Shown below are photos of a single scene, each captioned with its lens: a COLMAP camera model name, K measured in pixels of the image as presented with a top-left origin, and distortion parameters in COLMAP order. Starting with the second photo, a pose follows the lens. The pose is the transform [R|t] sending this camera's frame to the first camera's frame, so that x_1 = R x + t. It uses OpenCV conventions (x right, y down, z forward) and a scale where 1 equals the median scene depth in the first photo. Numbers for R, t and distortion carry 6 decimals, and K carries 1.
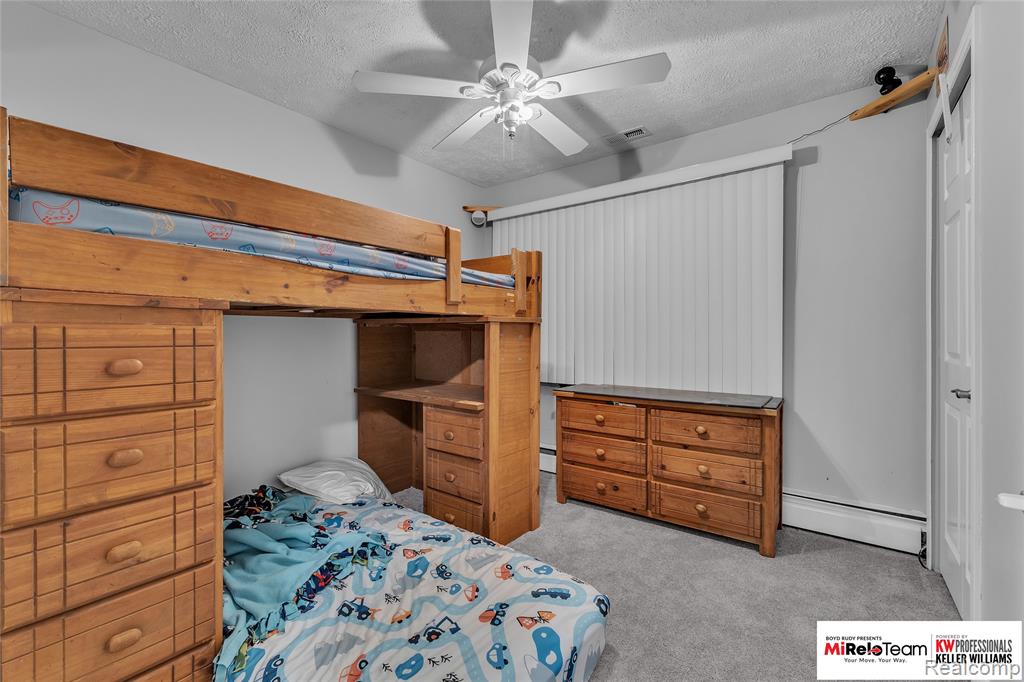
lens RADIAL K [[437.2, 0, 513.5], [0, 437.2, 333.1], [0, 0, 1]] dist [-0.001071, 0.000020]
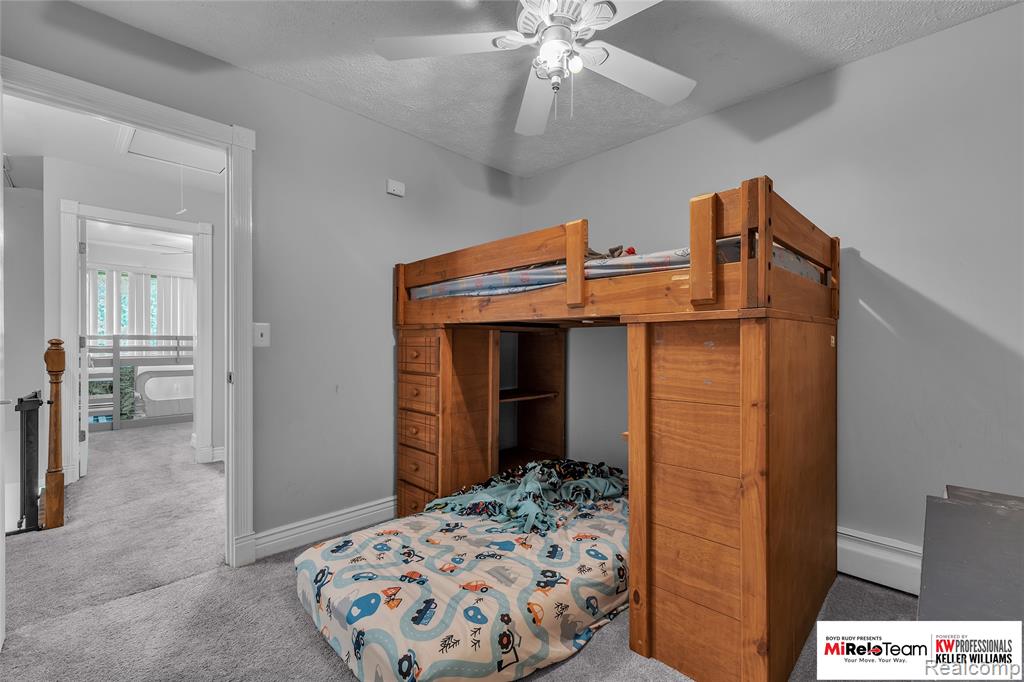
lens RADIAL K [[437.2, 0, 513.2], [0, 437.2, 344.7], [0, 0, 1]] dist [-0.001071, 0.000020]
pose [[-0.132793, 0.003906, -0.991136, 0.987607], [0.000907, 0.999992, 0.003819, 0.009444], [0.991143, -0.000391, -0.132796, 1.294287]]
